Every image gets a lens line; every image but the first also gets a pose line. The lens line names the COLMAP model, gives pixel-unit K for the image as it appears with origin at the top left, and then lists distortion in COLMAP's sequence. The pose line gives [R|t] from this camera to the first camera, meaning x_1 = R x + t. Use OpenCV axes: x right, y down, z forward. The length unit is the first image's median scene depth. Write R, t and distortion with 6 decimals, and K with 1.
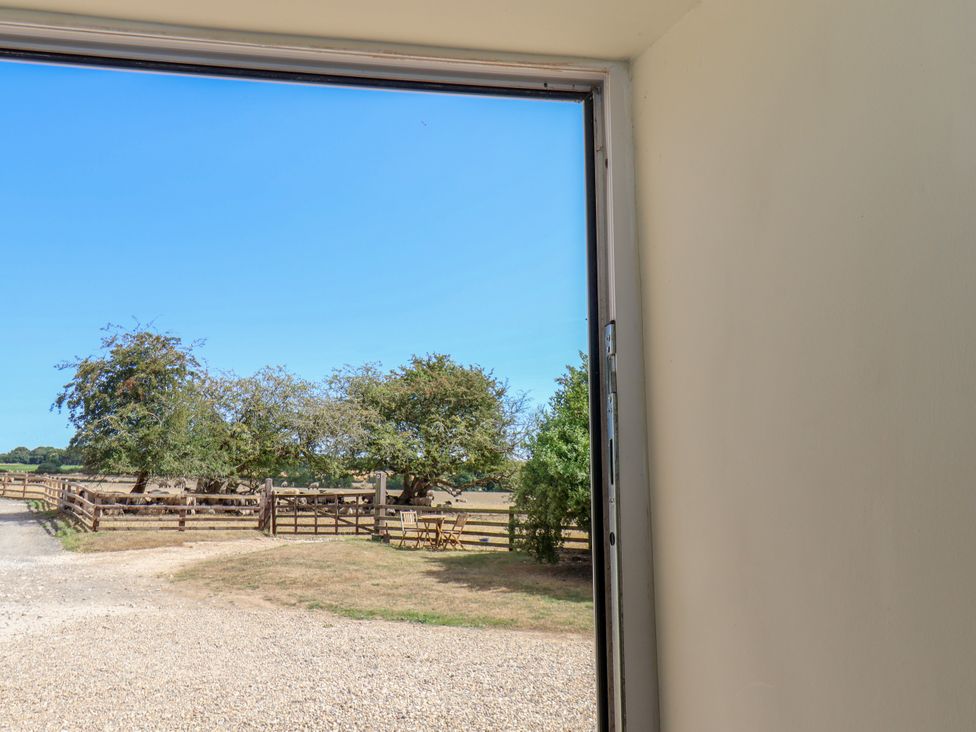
lens RADIAL K [[764.2, 0, 488.0], [0, 764.2, 366.0], [0, 0, 1]] dist [-0.002622, -0.003310]
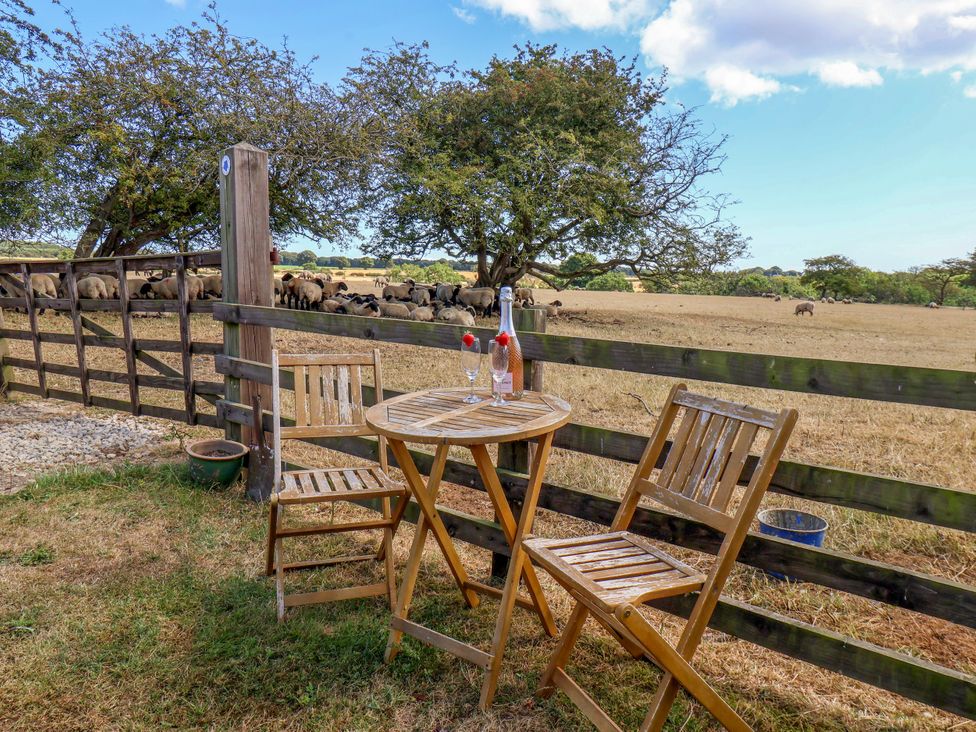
lens RADIAL K [[668.0, 0, 488.0], [0, 668.0, 366.0], [0, 0, 1]] dist [0.006744, -0.001215]
pose [[0.991027, 0.031444, -0.129910, -0.046171], [0.004875, 0.962785, 0.270226, 0.138894], [0.133573, -0.268435, 0.953992, 0.775244]]
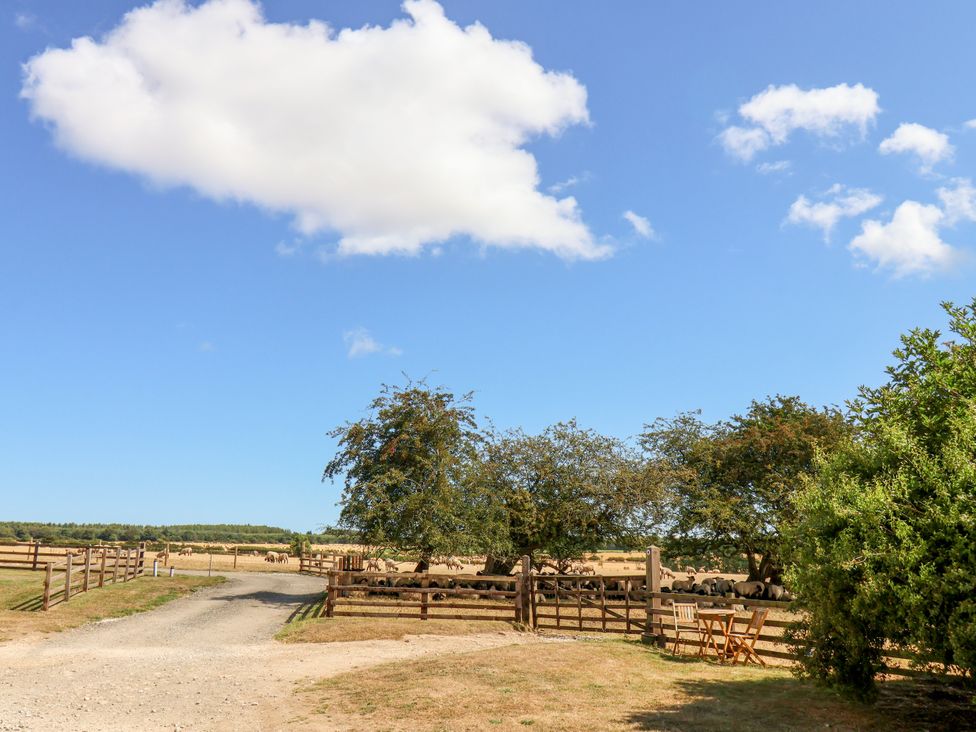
lens RADIAL K [[845.3, 0, 508.1], [0, 845.3, 368.6], [0, 0, 1]] dist [0.011933, 0.009118]
pose [[0.900797, -0.090076, -0.424796, 0.087978], [0.055507, 0.994109, -0.093092, 0.036145], [0.430679, 0.060278, 0.900490, 0.195277]]
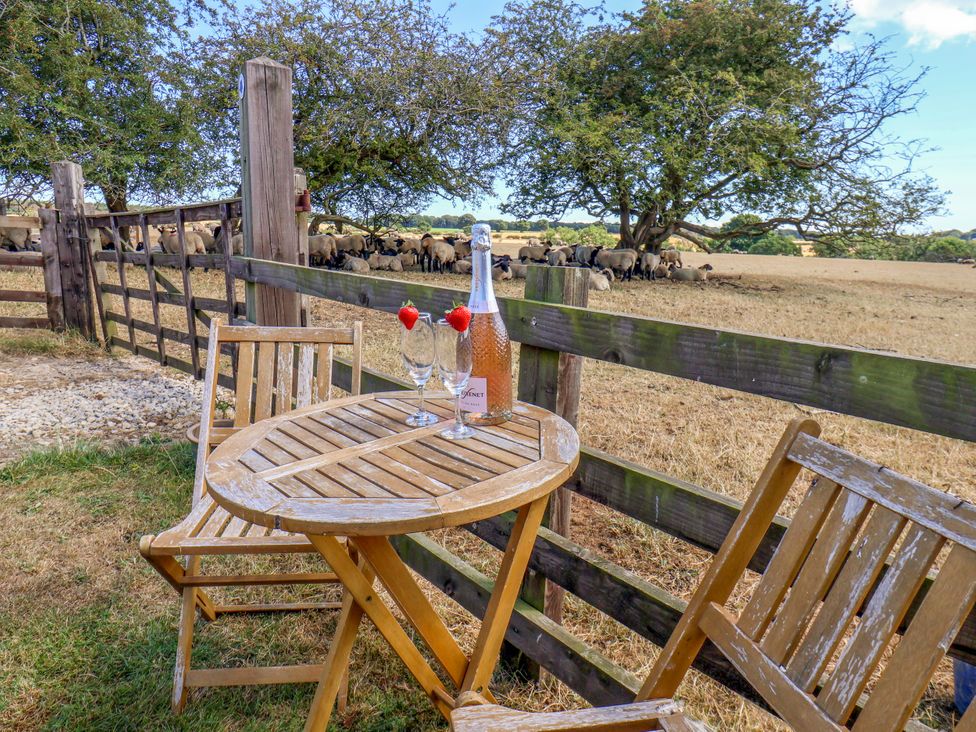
lens RADIAL K [[652.2, 0, 488.8], [0, 652.2, 364.6], [0, 0, 1]] dist [0.023564, -0.028857]
pose [[0.935177, 0.083764, -0.344133, -0.036917], [0.032925, 0.946864, 0.319945, 0.147812], [0.352647, -0.310535, 0.882728, 0.820474]]
